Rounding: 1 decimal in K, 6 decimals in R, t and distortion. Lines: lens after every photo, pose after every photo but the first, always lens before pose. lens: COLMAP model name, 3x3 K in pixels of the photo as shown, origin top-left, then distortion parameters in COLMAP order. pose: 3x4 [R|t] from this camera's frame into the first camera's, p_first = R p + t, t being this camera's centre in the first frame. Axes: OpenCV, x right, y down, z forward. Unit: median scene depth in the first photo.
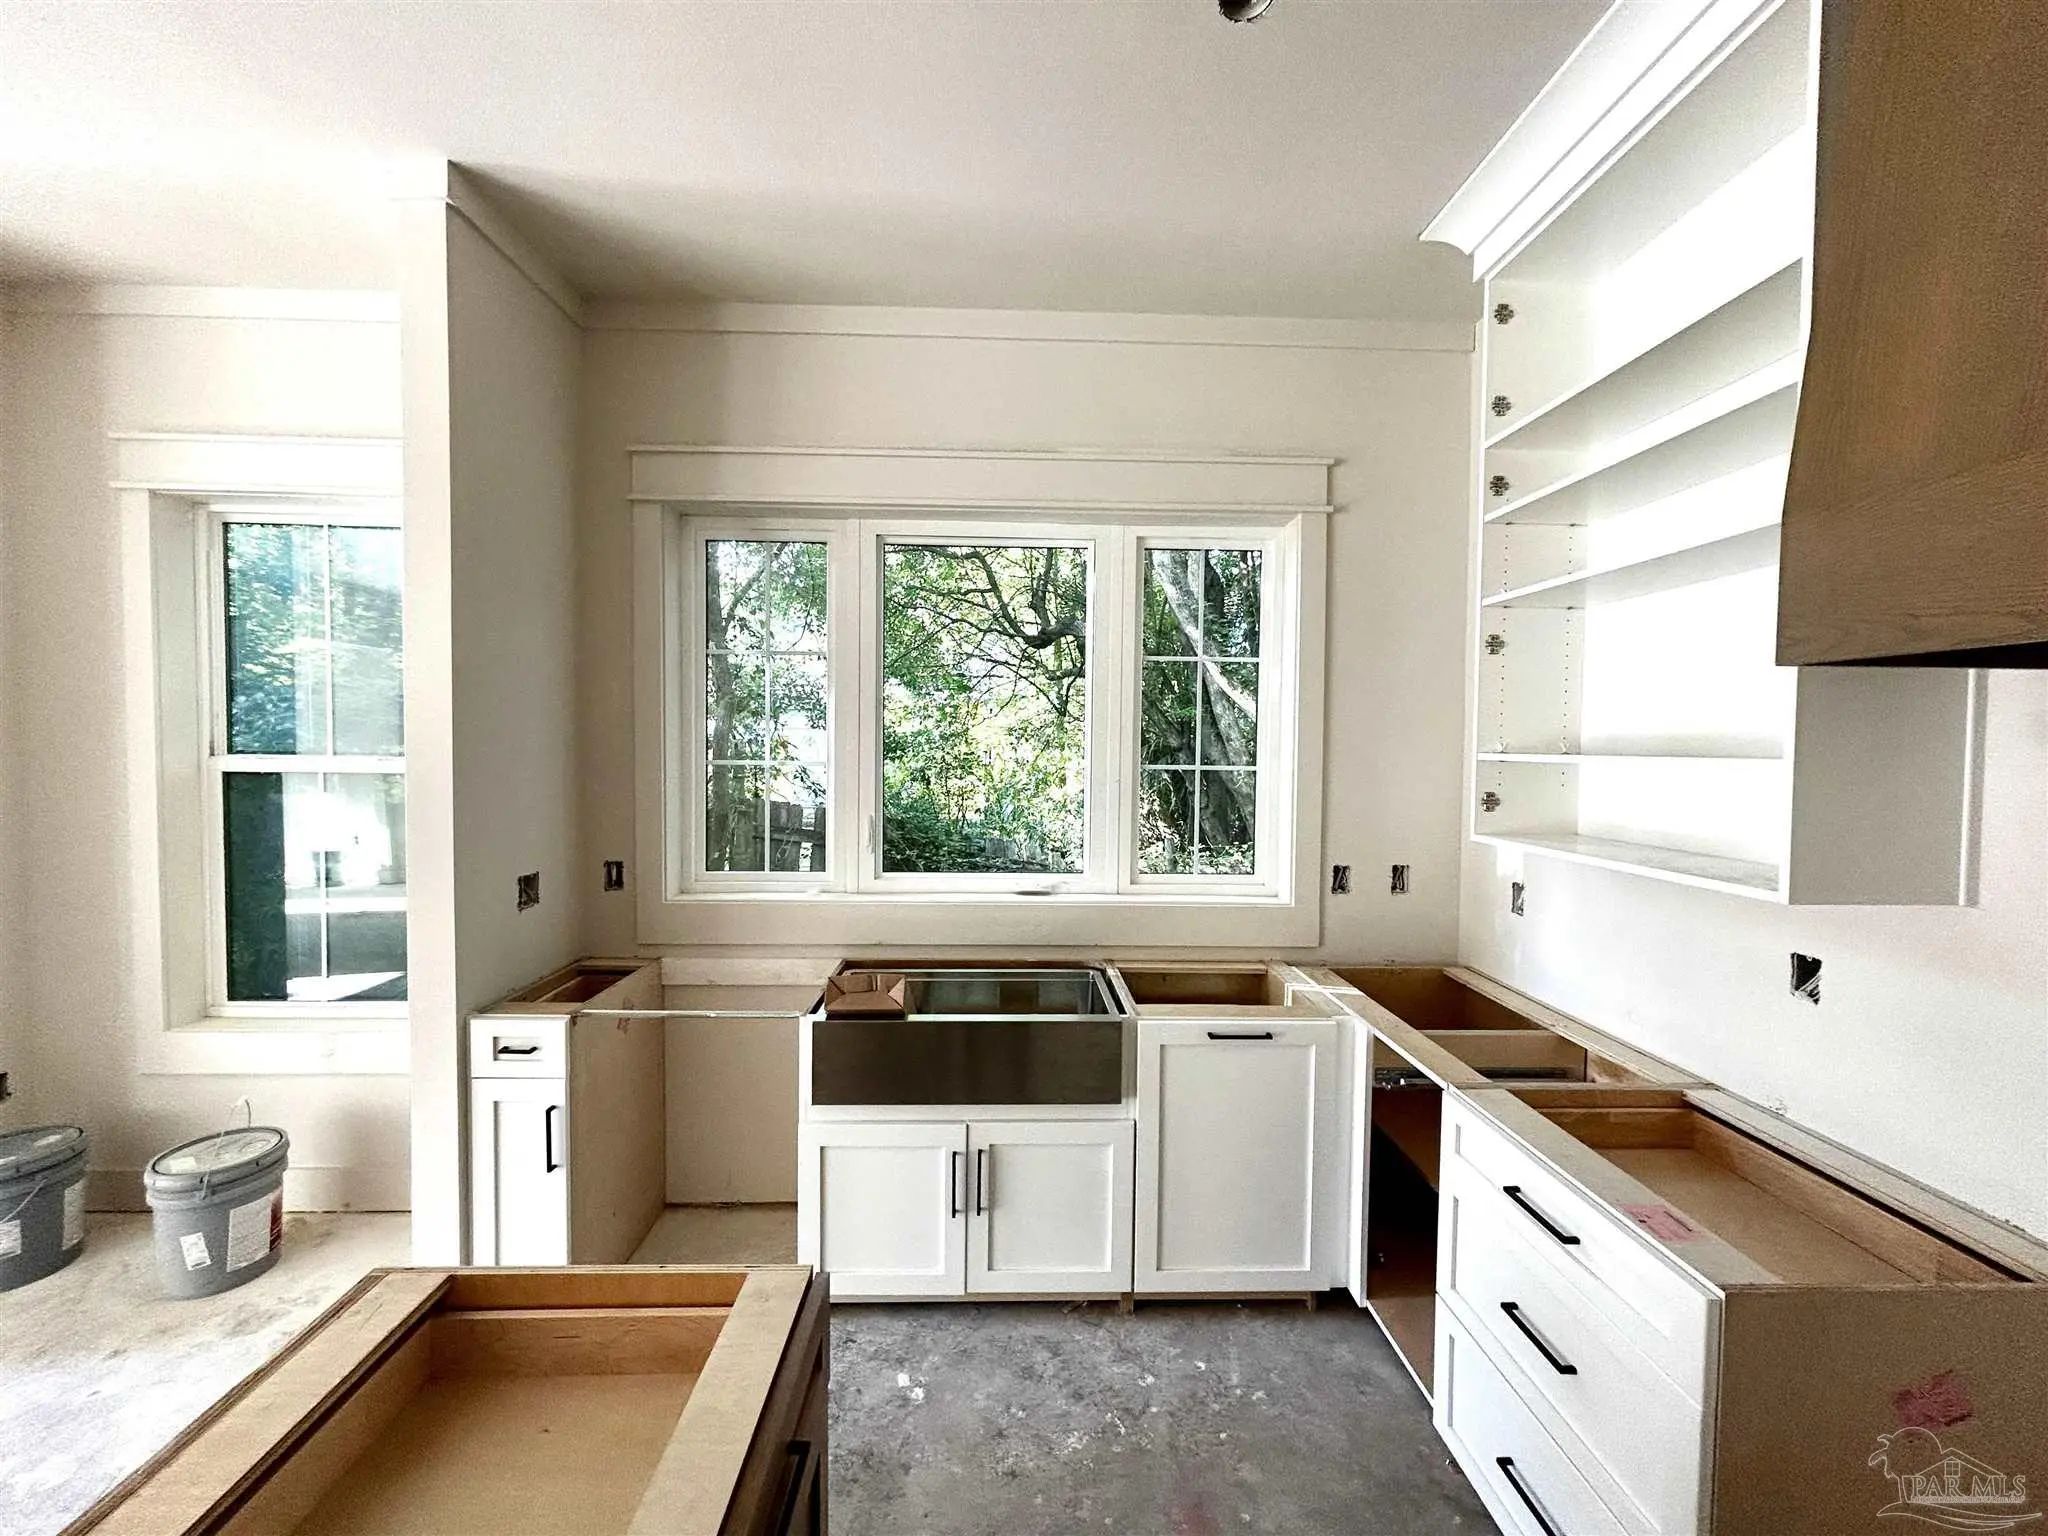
lens RADIAL K [[826.9, 0, 1021.3], [0, 826.9, 770.1], [0, 0, 1]] dist [-0.000085, 0.000411]
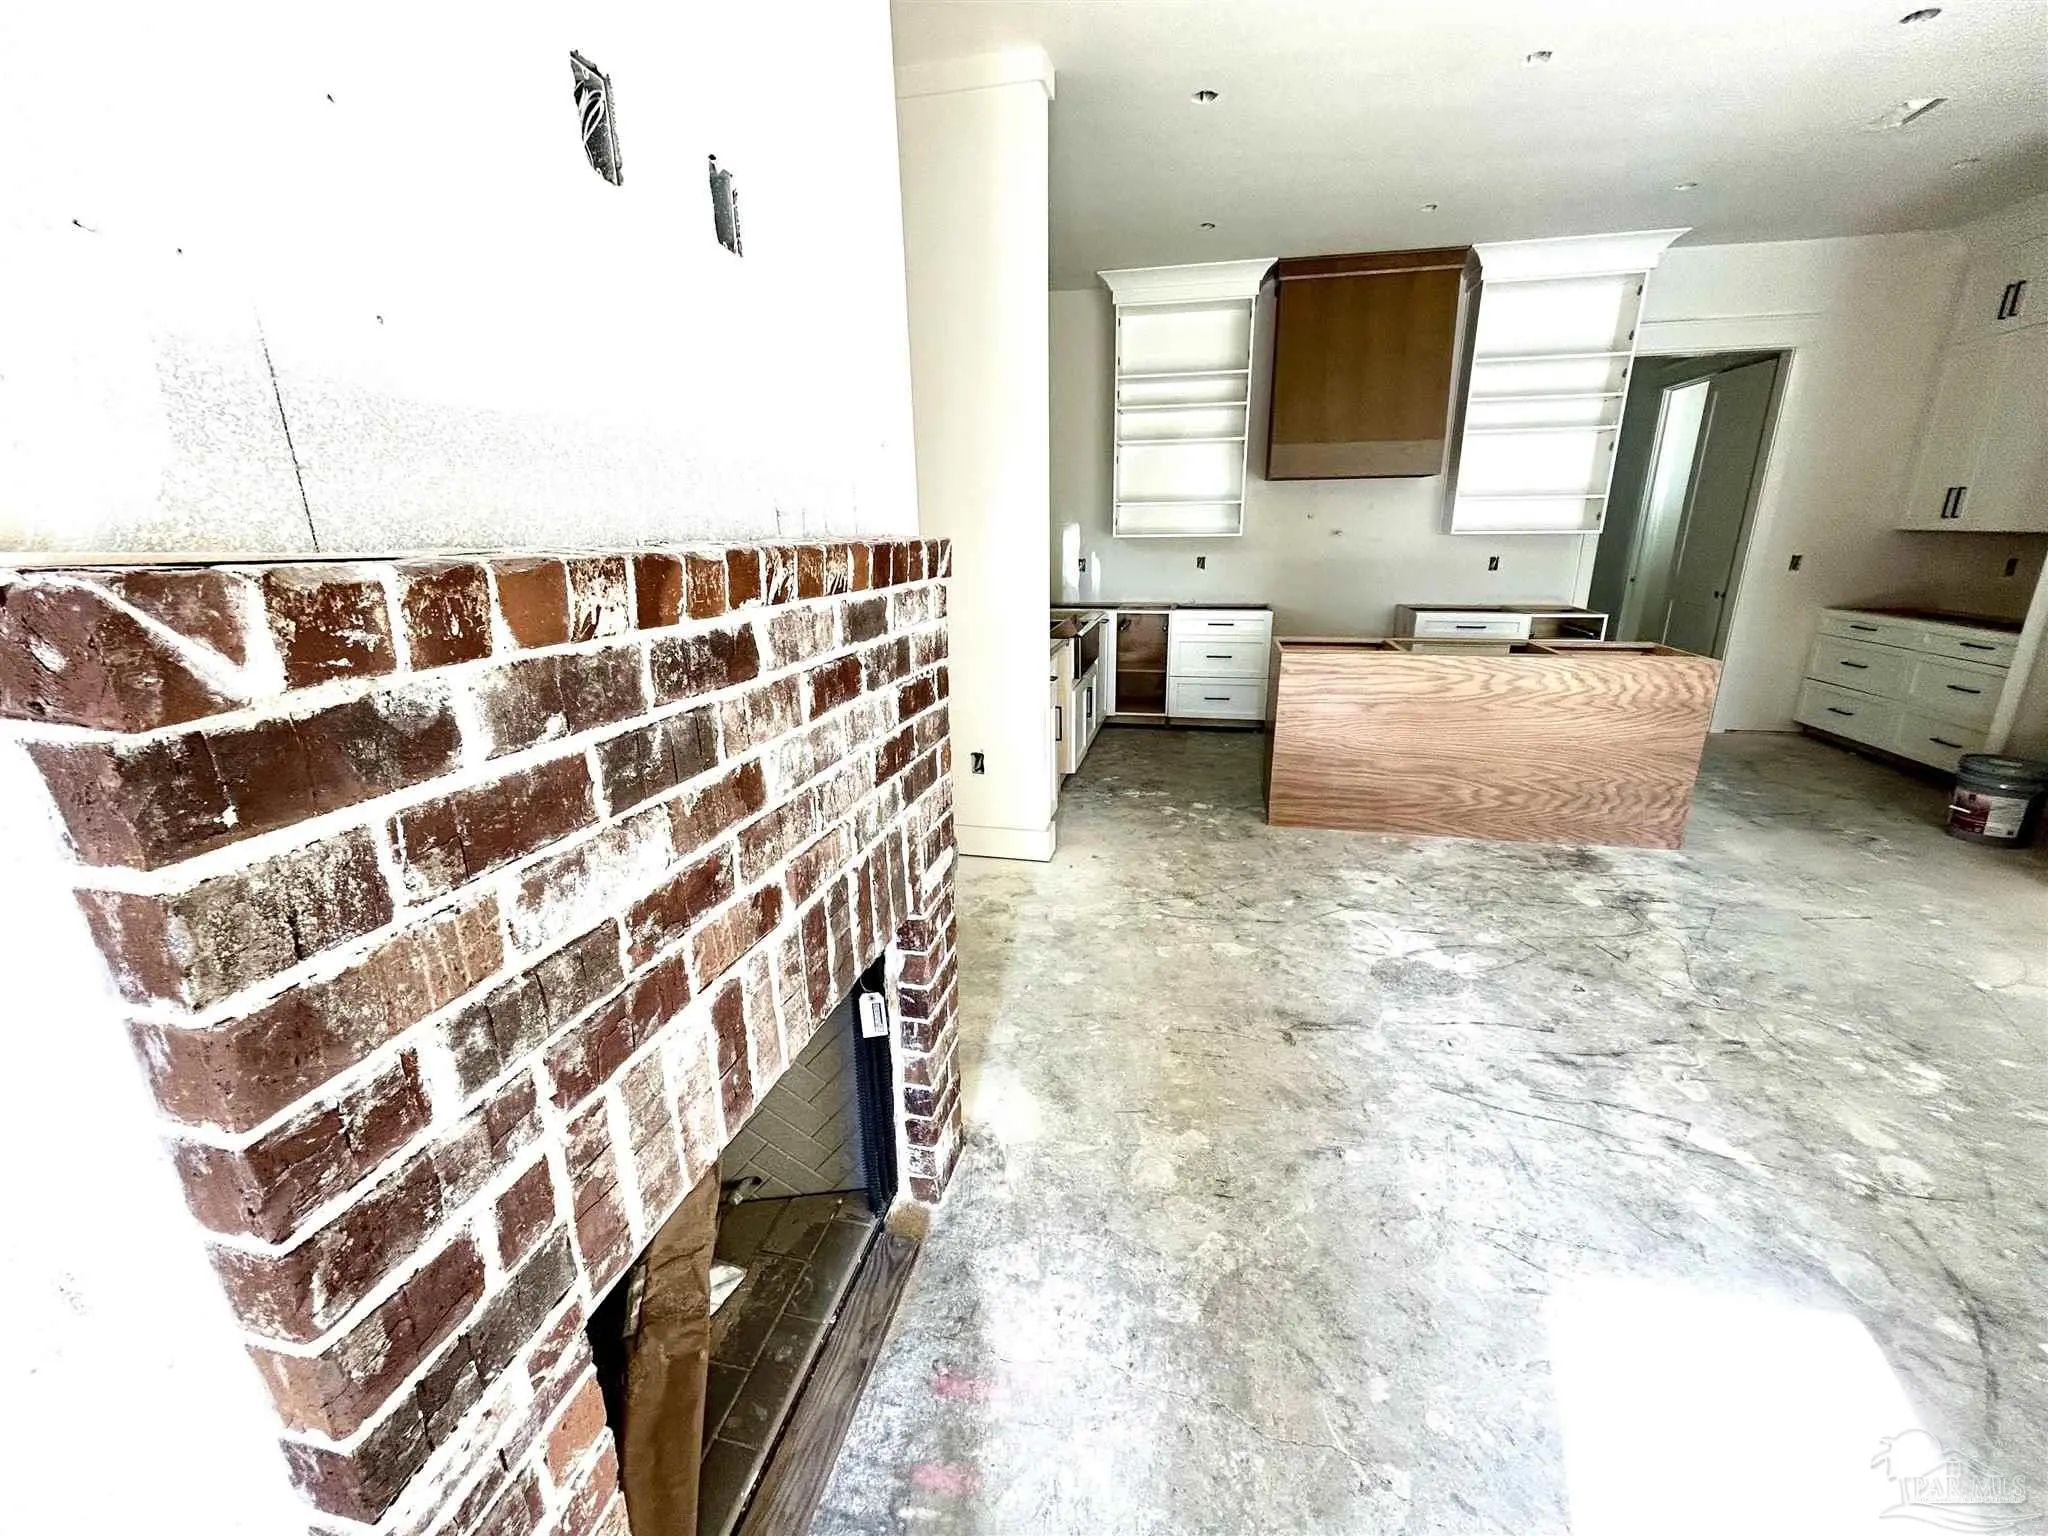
lens RADIAL K [[826.9, 0, 1021.3], [0, 826.9, 770.1], [0, 0, 1]] dist [-0.000085, 0.000411]
pose [[0.246863, -0.290874, 0.924365, -2.231323], [0.048756, 0.956408, 0.287936, 0.019507], [-0.967823, -0.026012, 0.250283, 0.606301]]
